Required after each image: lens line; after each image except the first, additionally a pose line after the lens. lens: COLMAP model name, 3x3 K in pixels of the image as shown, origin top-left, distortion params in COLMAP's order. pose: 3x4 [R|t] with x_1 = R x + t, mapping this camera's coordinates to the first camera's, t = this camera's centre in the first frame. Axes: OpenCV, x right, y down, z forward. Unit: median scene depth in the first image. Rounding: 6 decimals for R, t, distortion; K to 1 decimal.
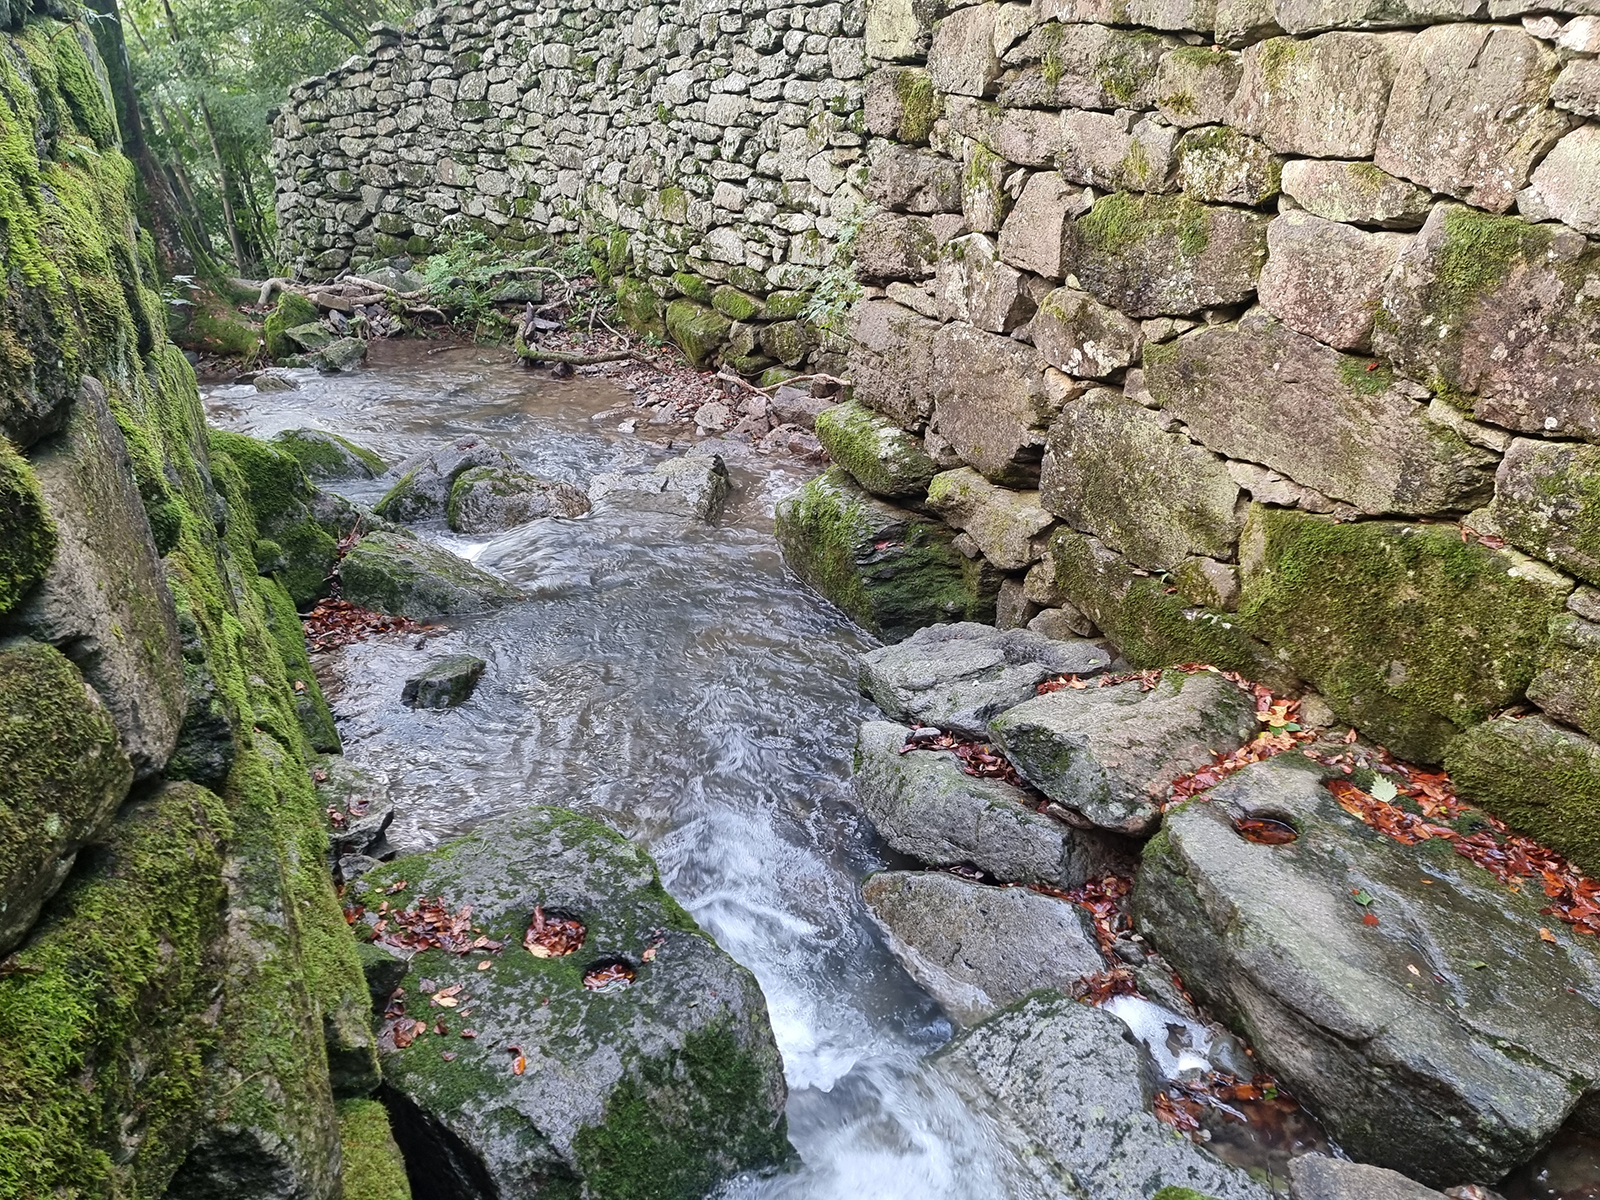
lens RADIAL K [[1196.1, 0, 798.5], [0, 1196.1, 691.1], [0, 0, 1]] dist [0.032721, 0.008979]
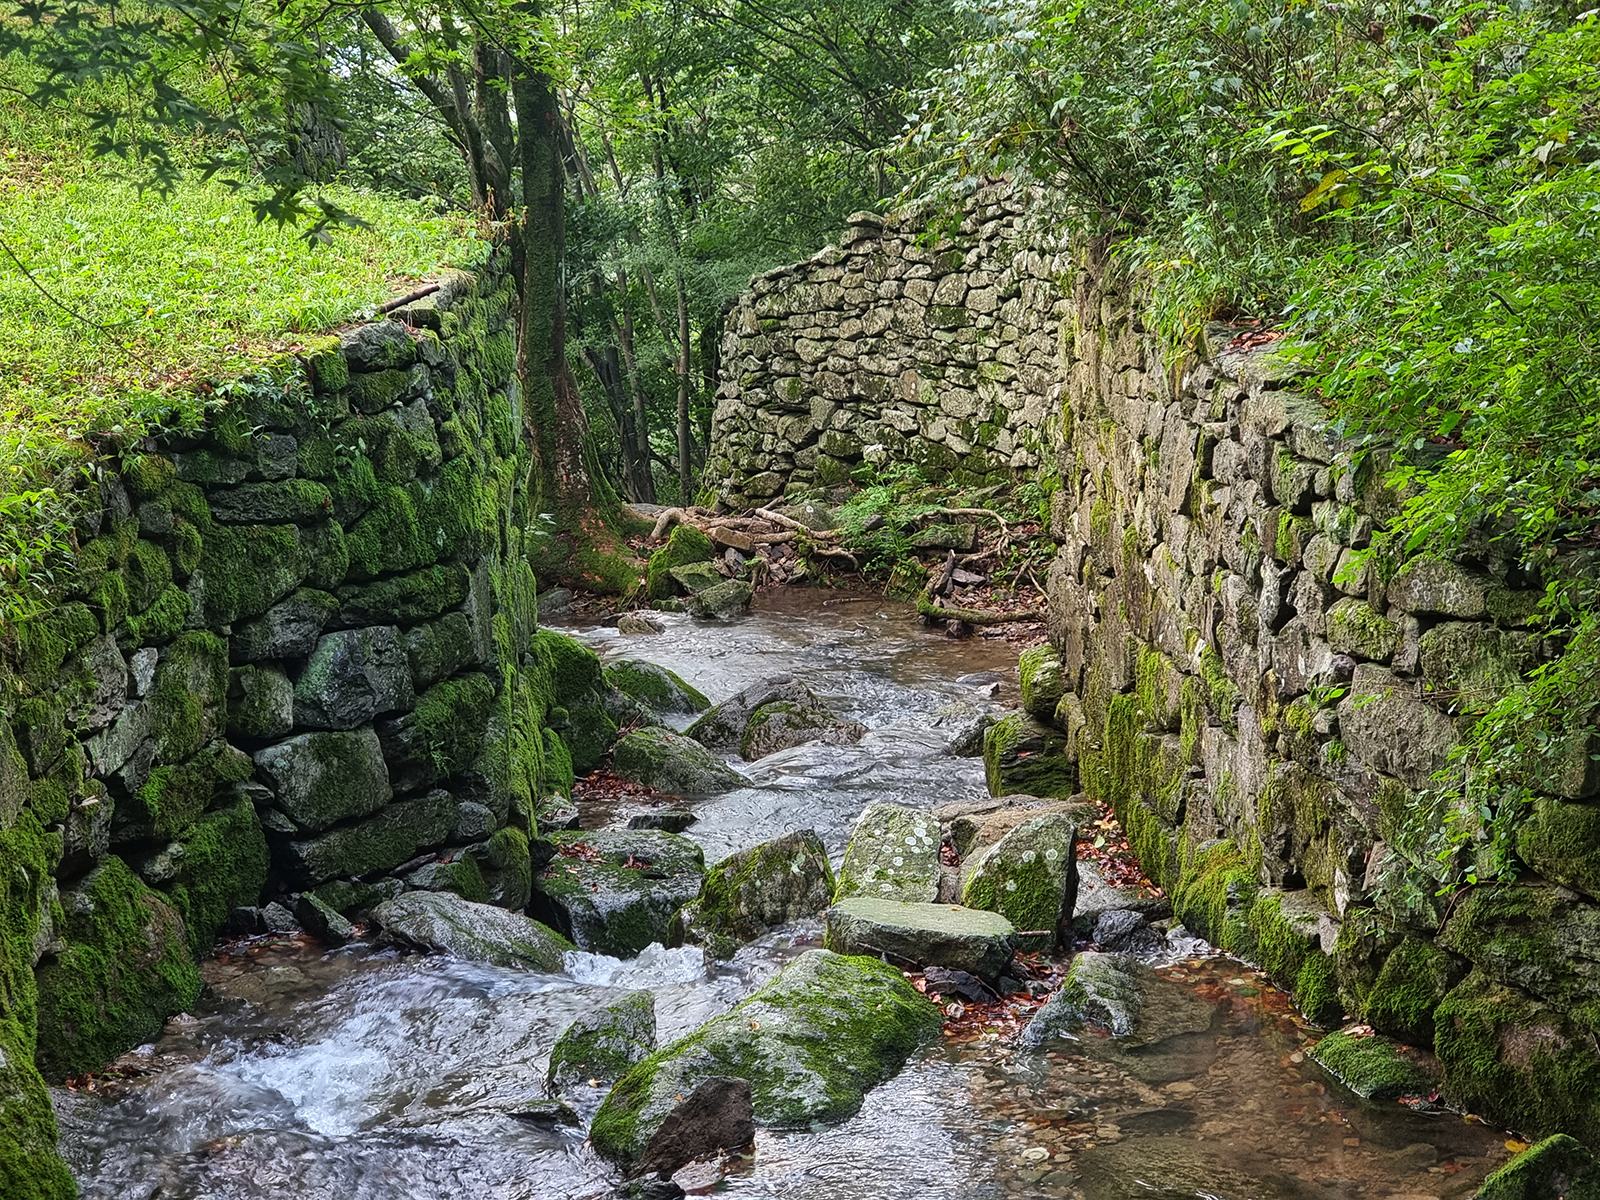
lens RADIAL K [[3246.5, 0, 800.0], [0, 3246.5, 600.0], [0, 0, 1]] dist [-0.069471, 0.048338]
pose [[0.919720, 0.058597, -0.388178, 0.478061], [-0.171243, 0.949649, -0.262378, 0.265212], [0.353259, 0.307787, 0.883445, -0.847613]]
